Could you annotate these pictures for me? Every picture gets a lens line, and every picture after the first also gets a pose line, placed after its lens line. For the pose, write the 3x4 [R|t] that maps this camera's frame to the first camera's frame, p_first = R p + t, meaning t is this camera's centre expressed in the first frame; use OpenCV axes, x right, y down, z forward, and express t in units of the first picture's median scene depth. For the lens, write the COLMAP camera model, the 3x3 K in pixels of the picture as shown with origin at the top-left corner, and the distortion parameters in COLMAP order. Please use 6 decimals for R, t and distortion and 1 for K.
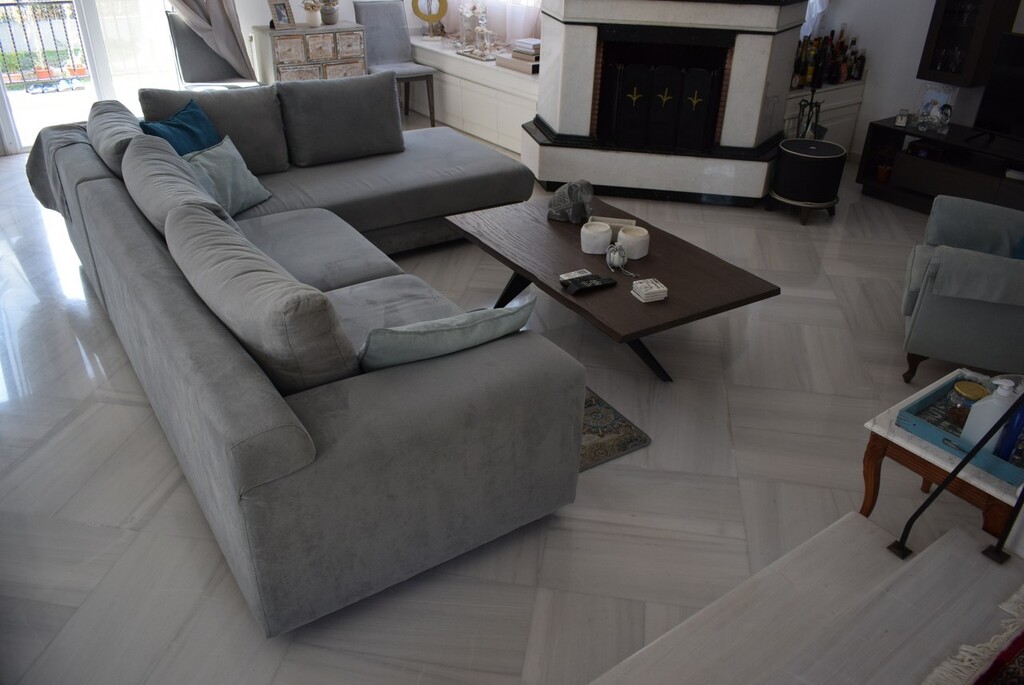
lens RADIAL K [[792.8, 0, 512.1], [0, 792.8, 346.4], [0, 0, 1]] dist [-0.021175, 0.013064]
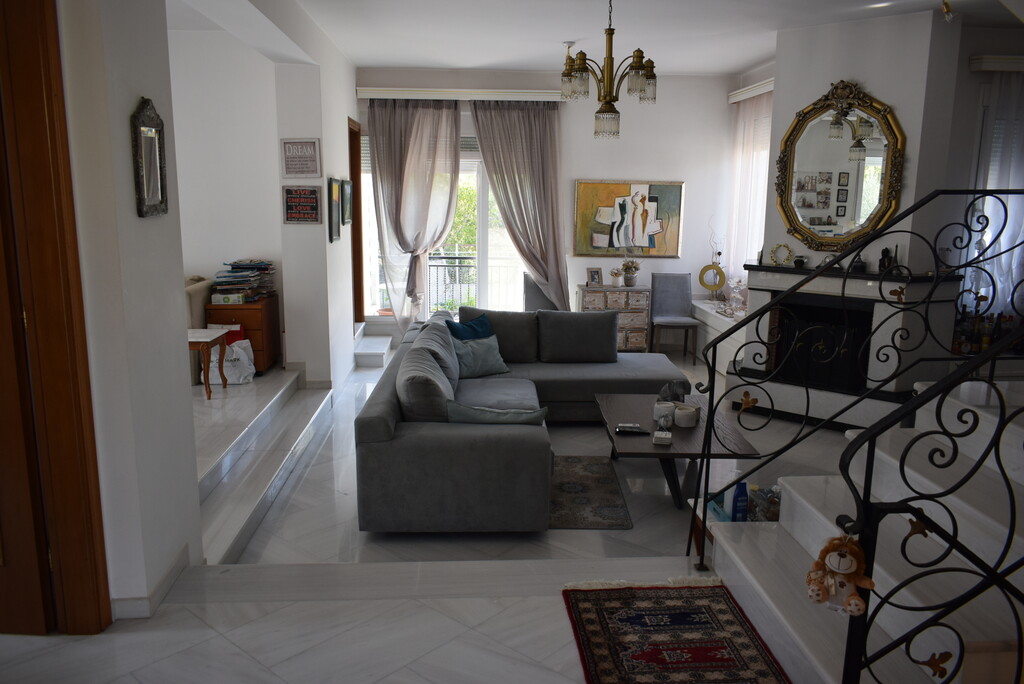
lens RADIAL K [[792.8, 0, 512.5], [0, 792.8, 341.3], [0, 0, 1]] dist [-0.021175, 0.013064]
pose [[0.846587, 0.084451, -0.525508, 0.429305], [-0.256474, 0.929871, -0.263743, 0.140353], [0.466381, 0.358061, 0.808876, -0.266290]]
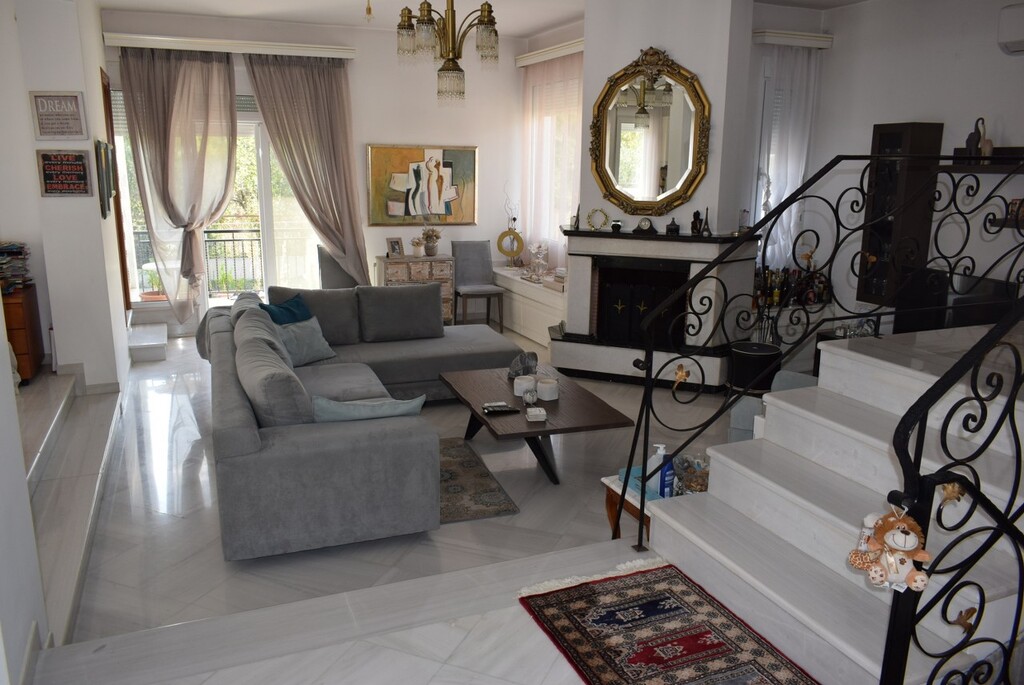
lens RADIAL K [[792.8, 0, 512.2], [0, 792.8, 343.8], [0, 0, 1]] dist [-0.021175, 0.013064]
pose [[0.973582, 0.039019, -0.224977, 0.273737], [-0.102972, 0.954440, -0.280074, 0.133498], [0.203799, 0.295842, 0.933244, -0.258938]]
